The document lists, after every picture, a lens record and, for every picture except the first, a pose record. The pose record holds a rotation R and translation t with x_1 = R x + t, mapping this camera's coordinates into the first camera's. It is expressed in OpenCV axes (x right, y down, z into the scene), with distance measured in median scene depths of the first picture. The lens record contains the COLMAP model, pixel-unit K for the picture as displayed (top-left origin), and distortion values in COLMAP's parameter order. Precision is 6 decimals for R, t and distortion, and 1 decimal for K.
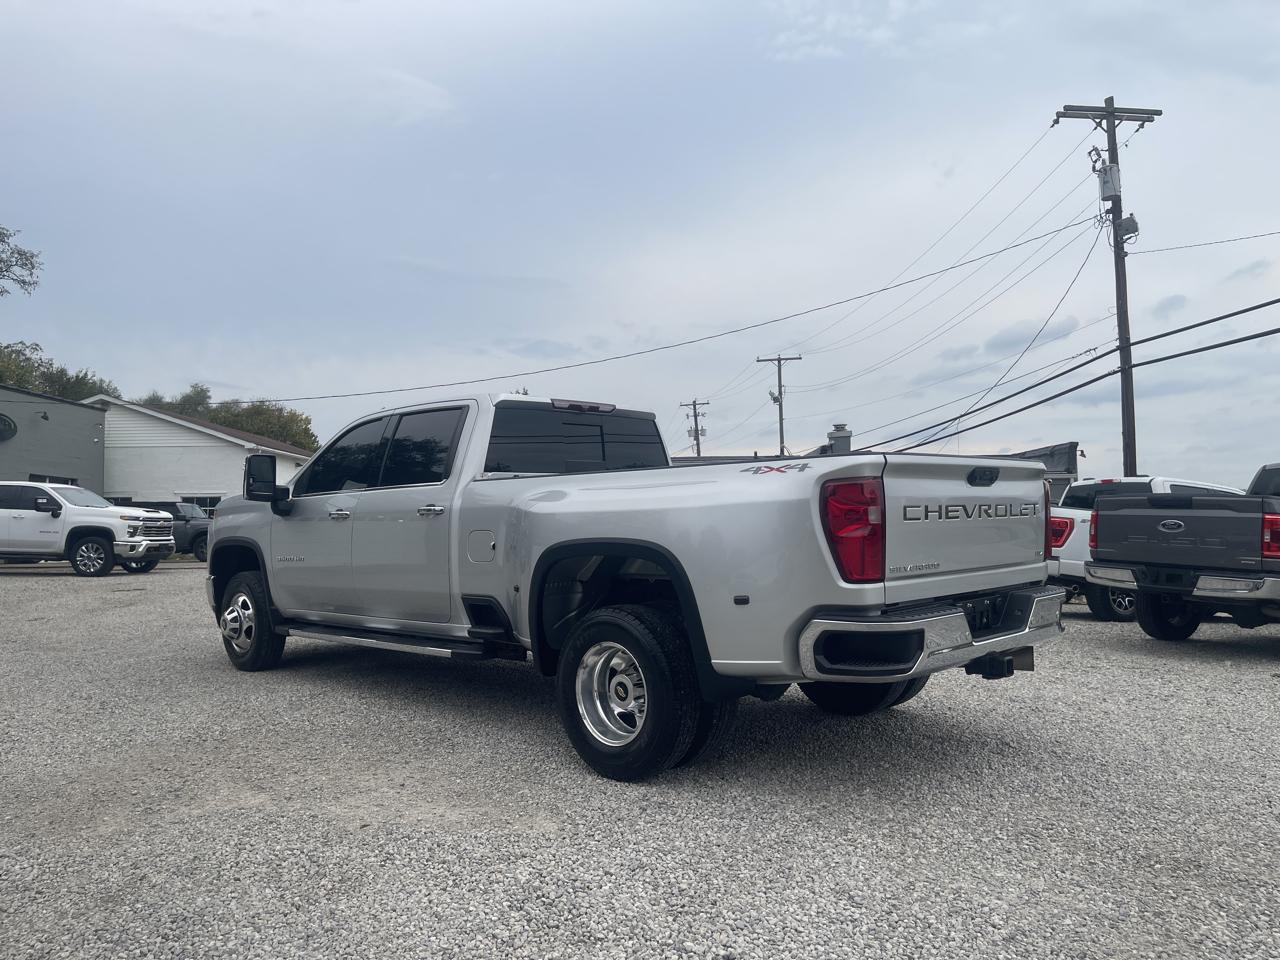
lens RADIAL K [[962.8, 0, 642.0], [0, 962.8, 493.0], [0, 0, 1]] dist [0.100386, -0.146184]
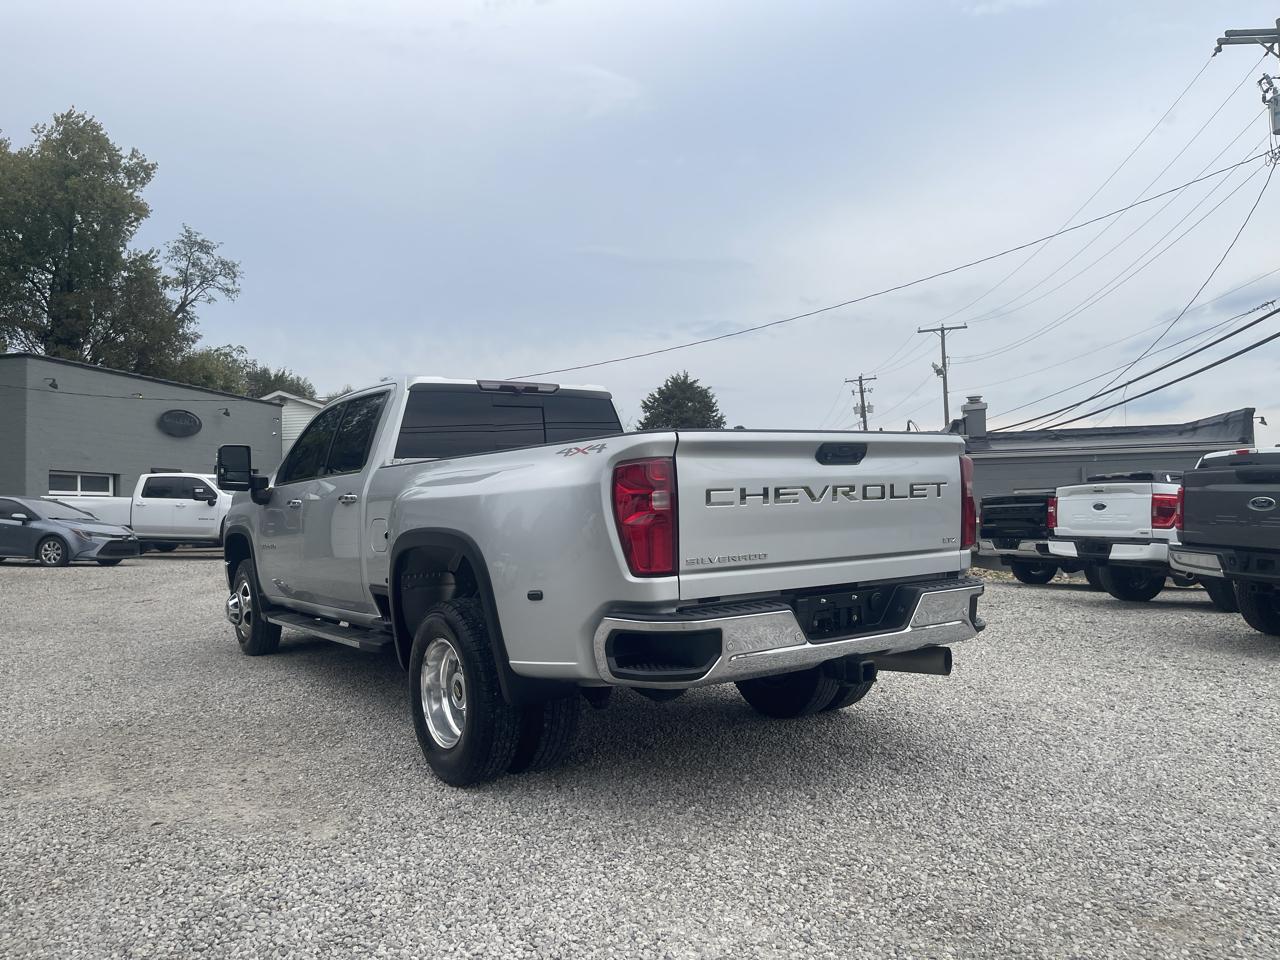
lens RADIAL K [[966.9, 0, 643.0], [0, 966.9, 484.8], [0, 0, 1]] dist [0.078653, -0.101590]
pose [[0.982627, -0.014845, -0.184998, 0.141302], [0.016820, 0.999817, 0.009111, 0.000102], [0.184829, -0.012064, 0.982697, 0.046278]]
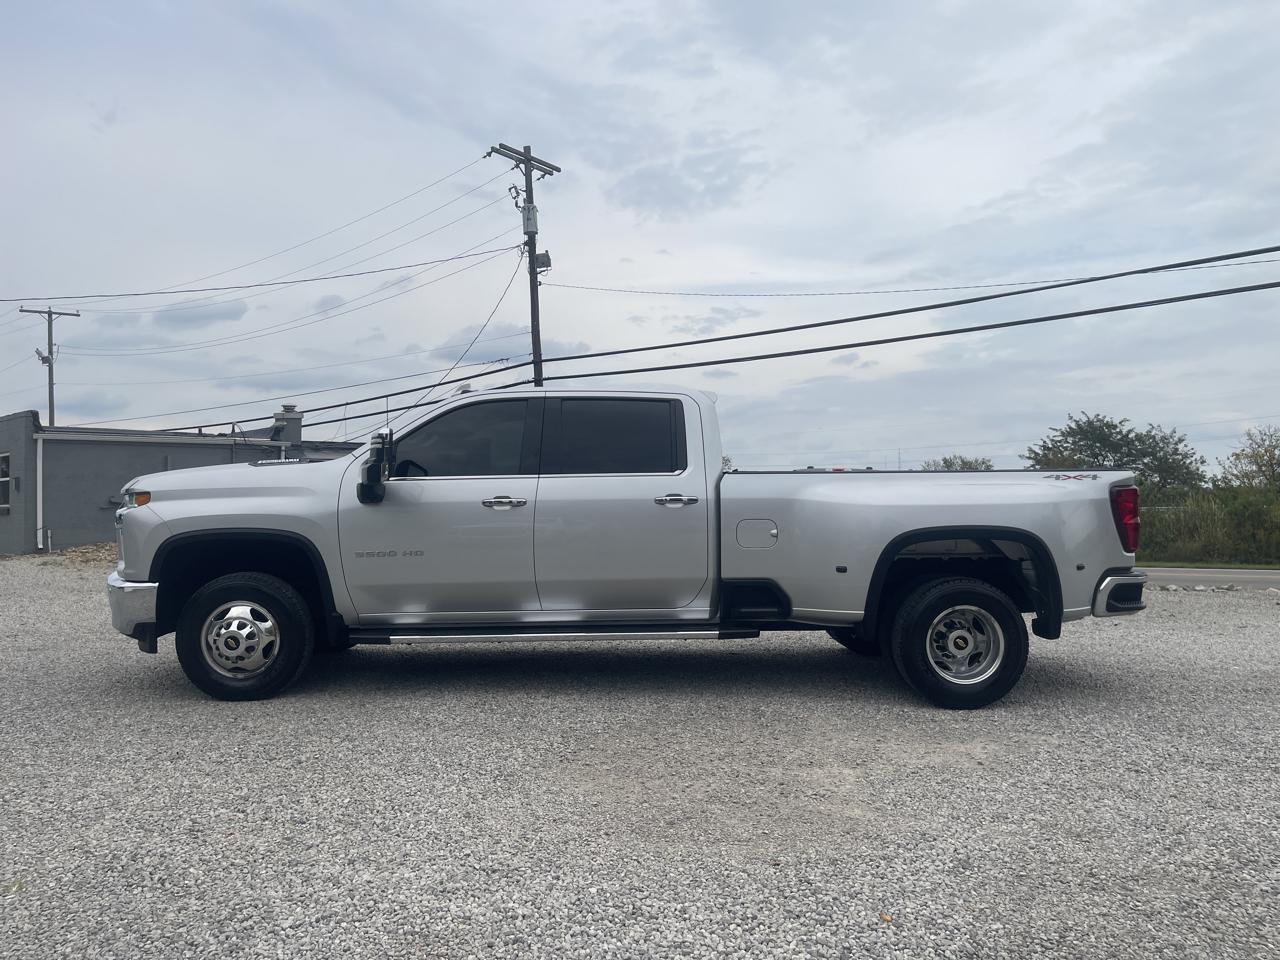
lens RADIAL K [[959.9, 0, 654.9], [0, 959.9, 499.2], [0, 0, 1]] dist [0.061218, -0.098597]
pose [[0.686391, 0.008511, 0.727183, -0.535527], [-0.025319, 0.999605, 0.012200, 0.002658], [-0.726792, -0.026785, 0.686335, 0.172009]]
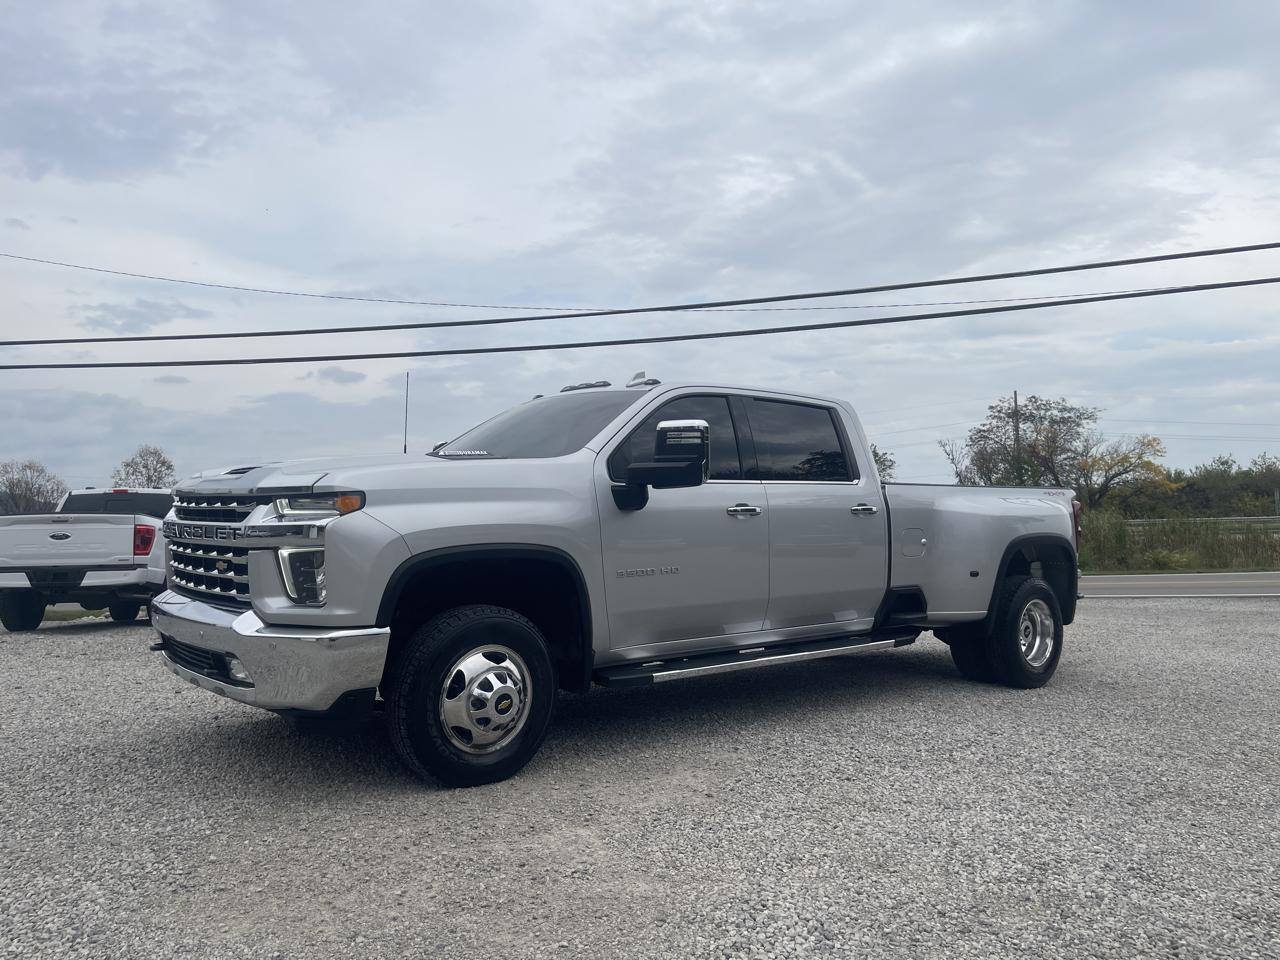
lens RADIAL K [[959.3, 0, 631.7], [0, 959.3, 500.5], [0, 0, 1]] dist [0.046323, -0.010851]
pose [[0.100016, 0.027709, 0.994600, -0.698219], [-0.028960, 0.999270, -0.024927, 0.023499], [-0.994564, -0.026311, 0.100746, 0.658668]]
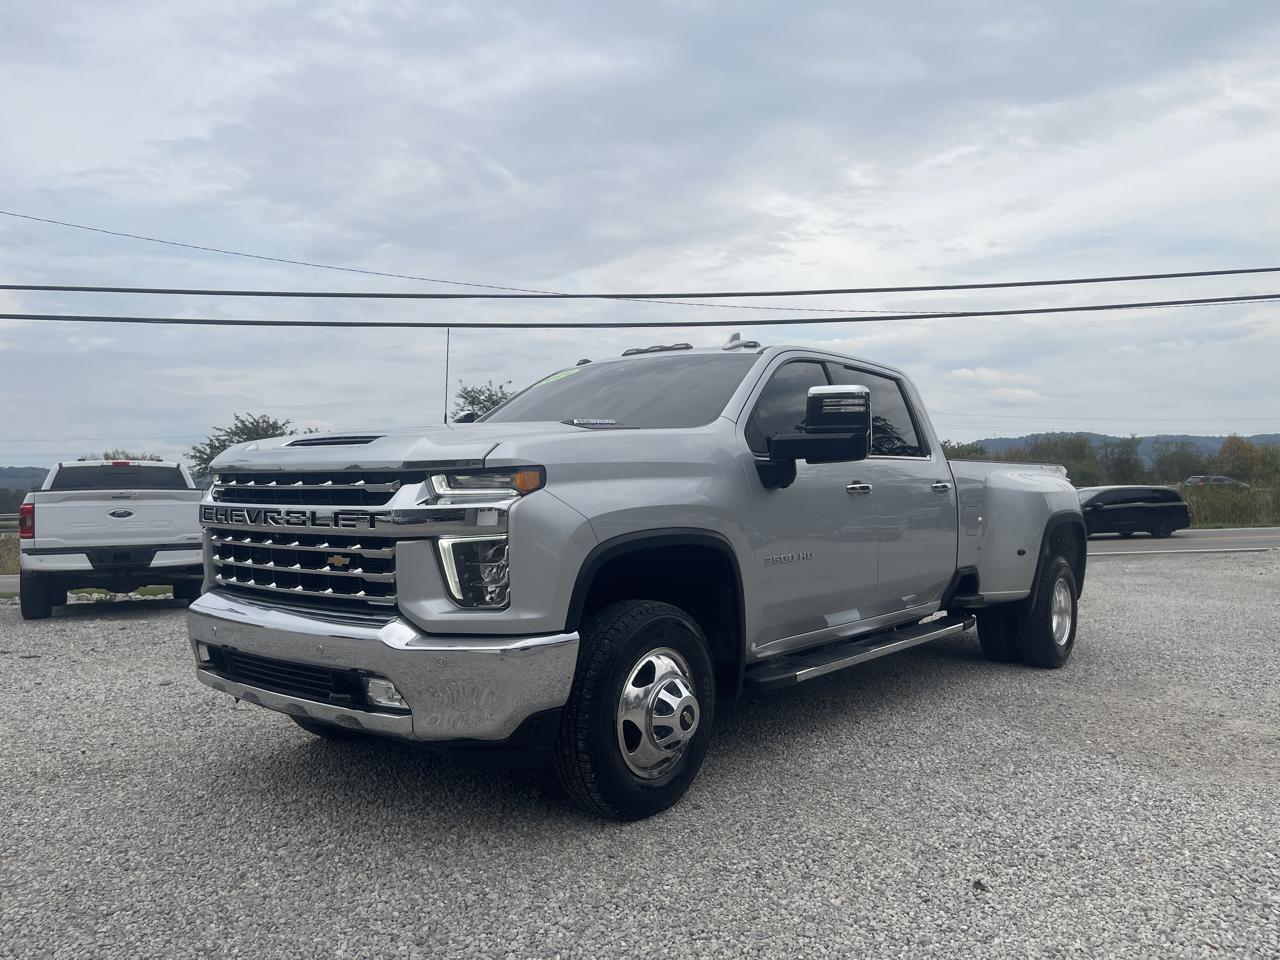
lens RADIAL K [[977.7, 0, 643.4], [0, 977.7, 494.7], [0, 0, 1]] dist [0.052846, -0.059349]
pose [[-0.108764, 0.013193, 0.993980, -0.642750], [-0.019725, 0.999686, -0.015427, 0.027025], [-0.993872, -0.021284, -0.108469, 0.810556]]
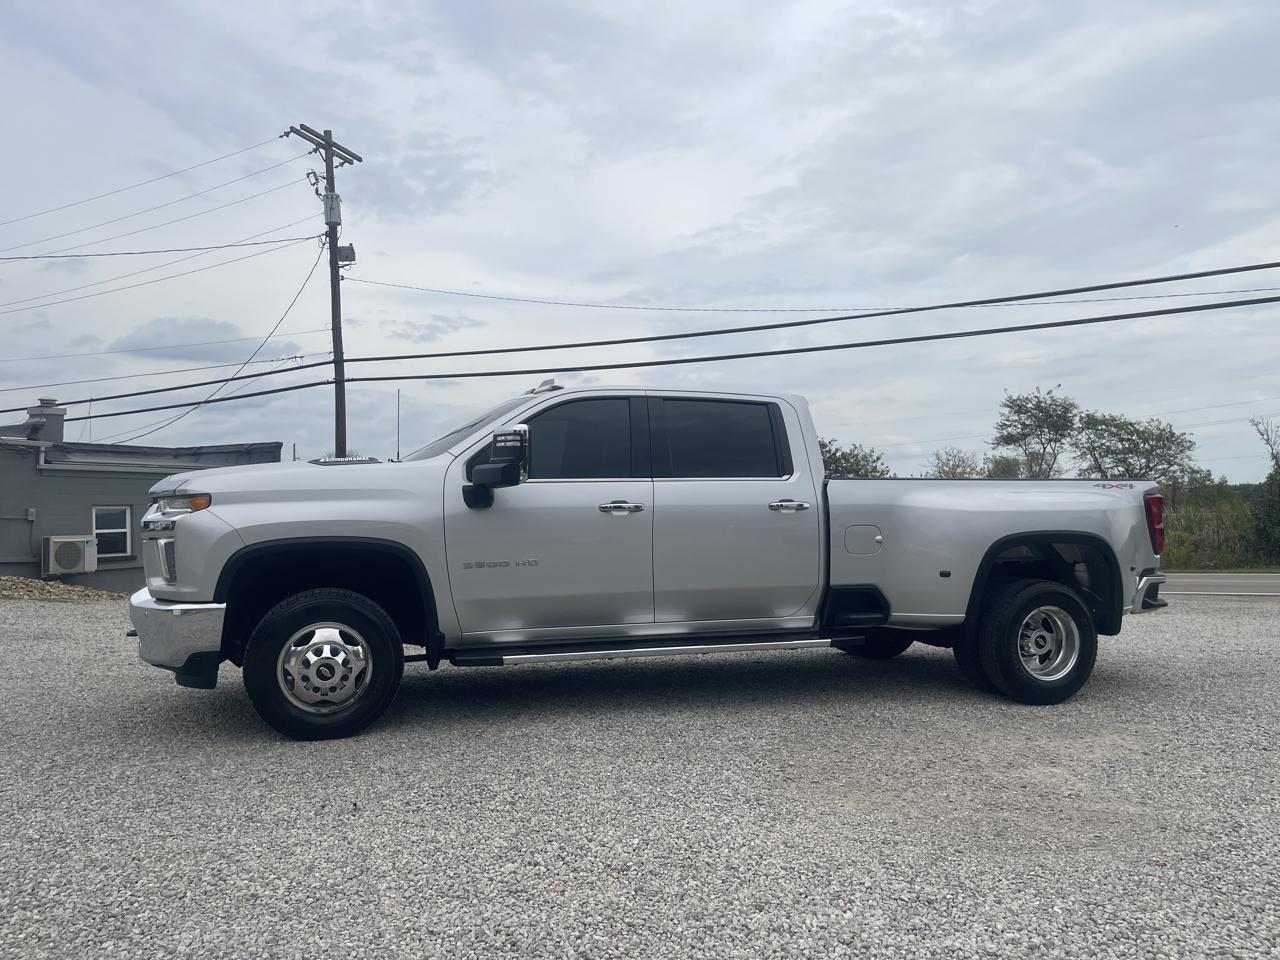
lens RADIAL K [[967.2, 0, 641.3], [0, 967.2, 482.7], [0, 0, 1]] dist [0.059294, -0.074451]
pose [[0.459633, 0.035985, 0.887379, -0.658081], [-0.028860, 0.999256, -0.025573, 0.013946], [-0.887640, -0.013856, 0.460330, 0.382214]]
